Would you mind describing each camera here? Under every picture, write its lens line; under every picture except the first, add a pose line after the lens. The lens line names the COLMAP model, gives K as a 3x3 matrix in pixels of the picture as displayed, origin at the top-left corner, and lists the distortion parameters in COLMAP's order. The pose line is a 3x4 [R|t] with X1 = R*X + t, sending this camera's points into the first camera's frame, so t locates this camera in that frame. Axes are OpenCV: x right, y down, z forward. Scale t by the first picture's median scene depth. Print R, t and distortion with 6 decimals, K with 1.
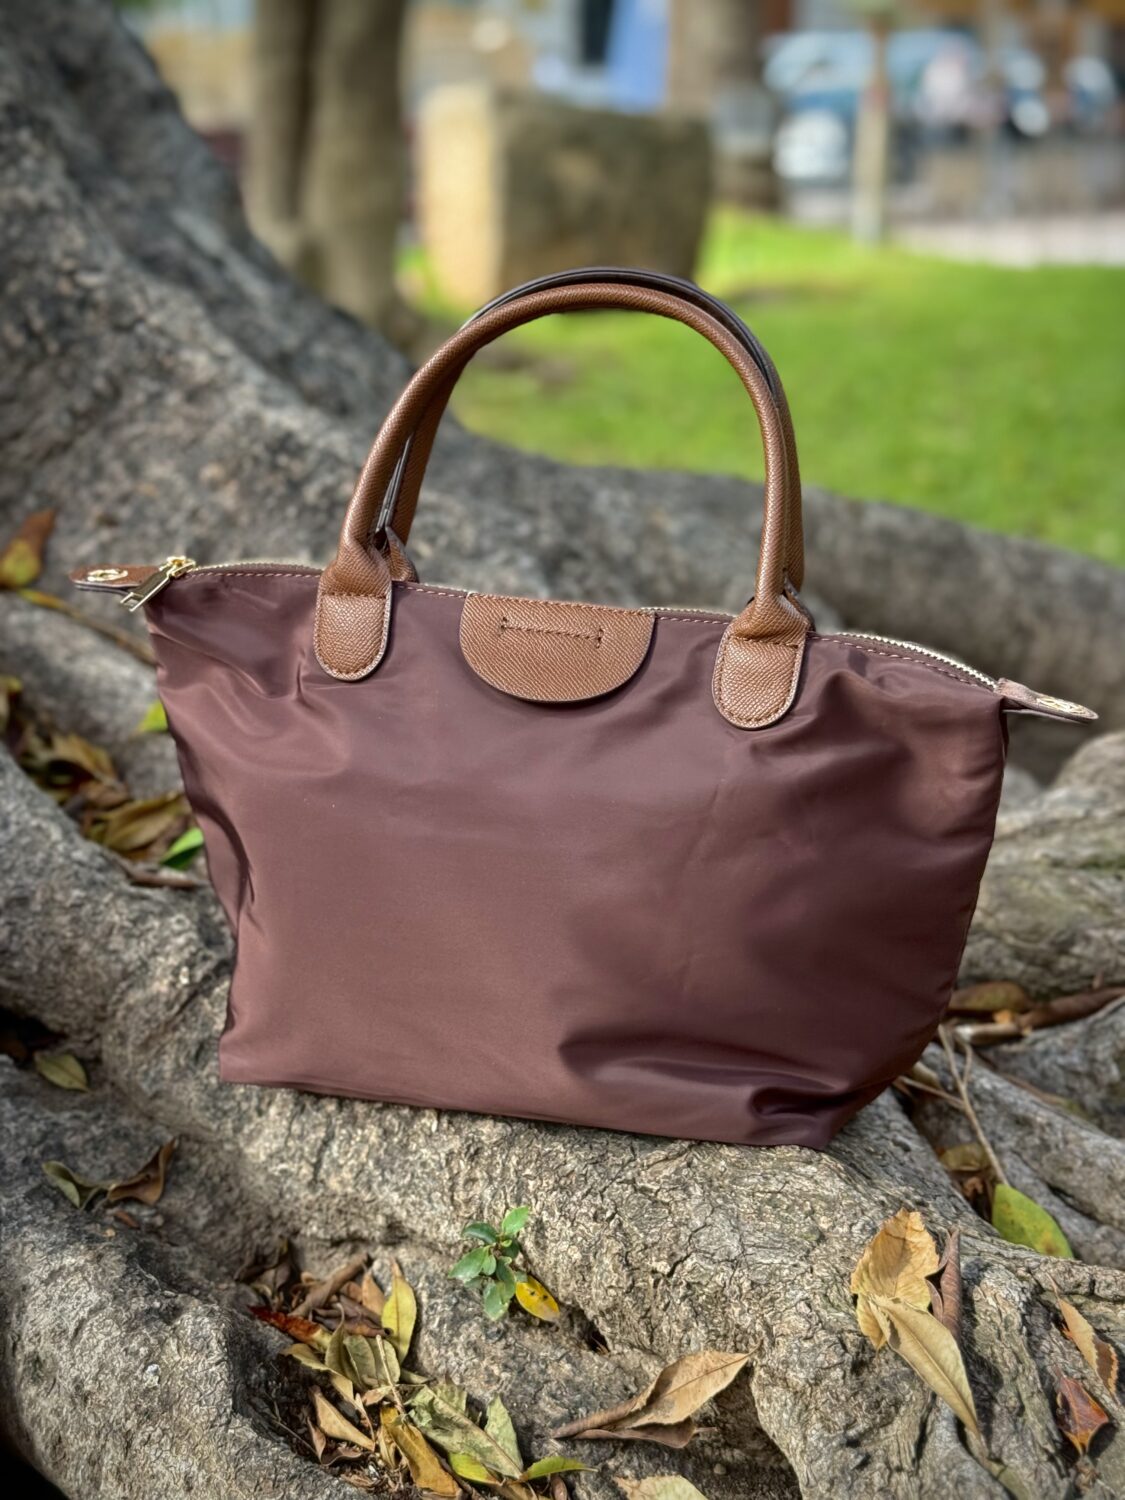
lens RADIAL K [[2106.6, 0, 584.1], [0, 2106.6, 751.7], [0, 0, 1]] dist [0.187387, -0.440888]
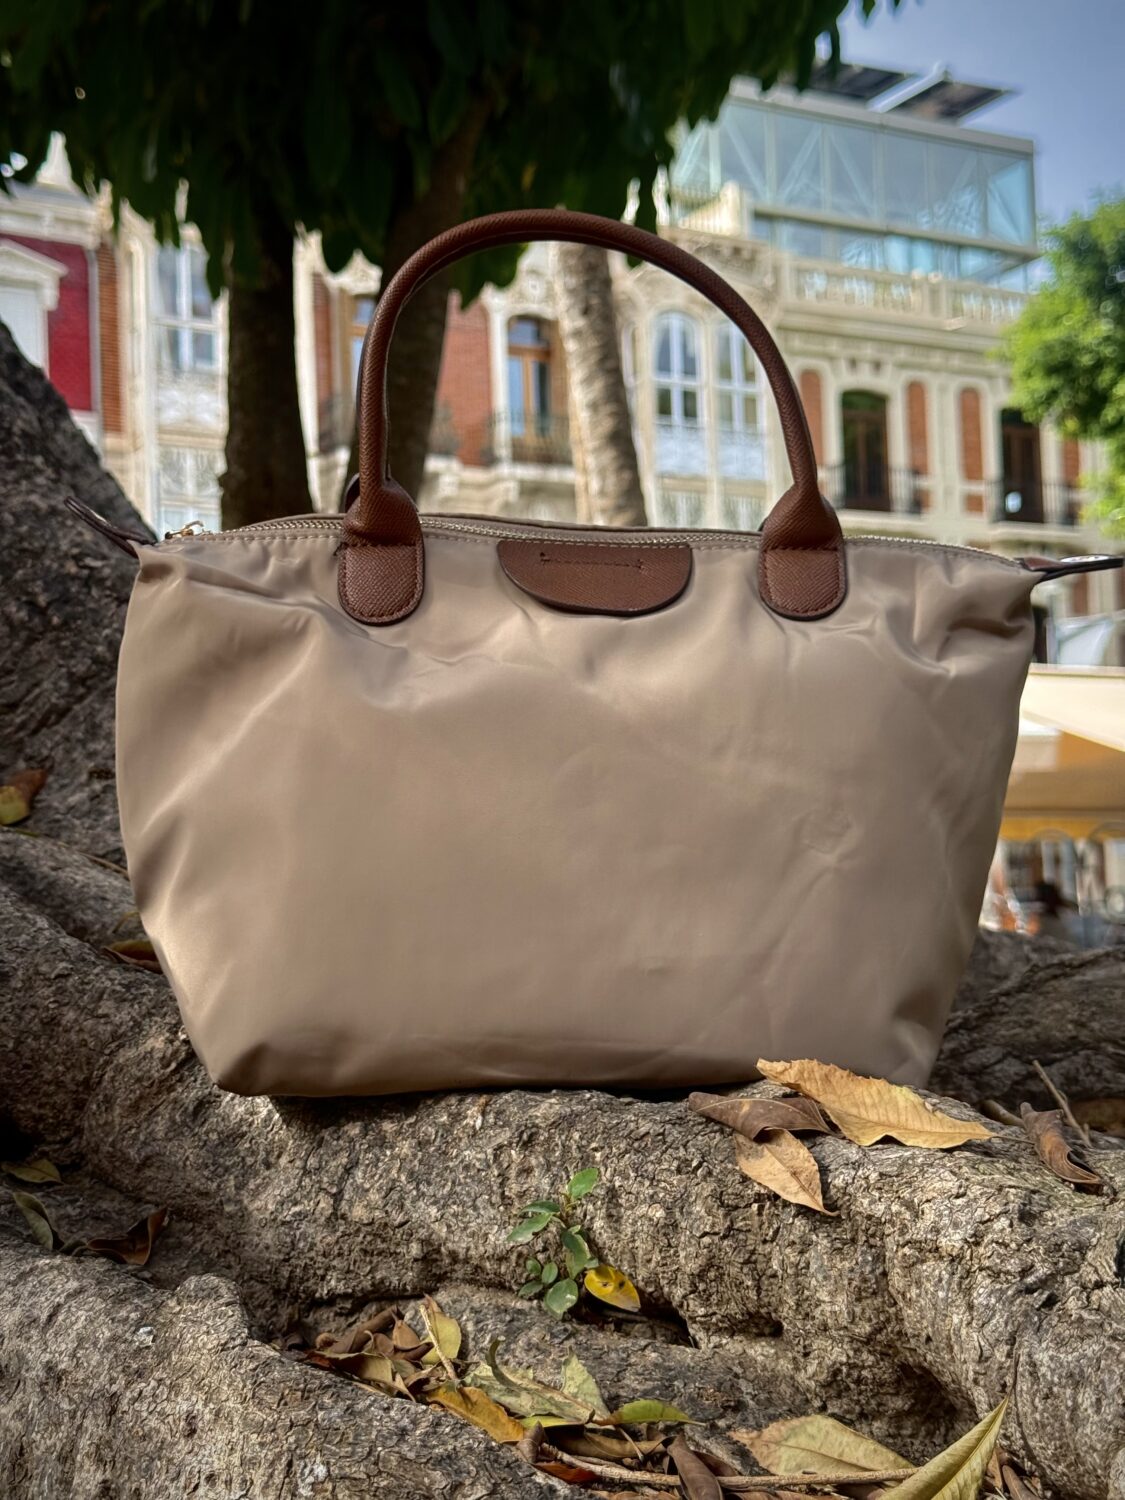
lens RADIAL K [[2111.4, 0, 549.5], [0, 2111.4, 745.6], [0, 0, 1]] dist [0.195724, -0.497938]
pose [[0.999649, -0.021630, 0.015278, -0.056589], [0.025807, 0.925083, -0.378888, 0.392416], [-0.005938, 0.379149, 0.925316, 0.166732]]
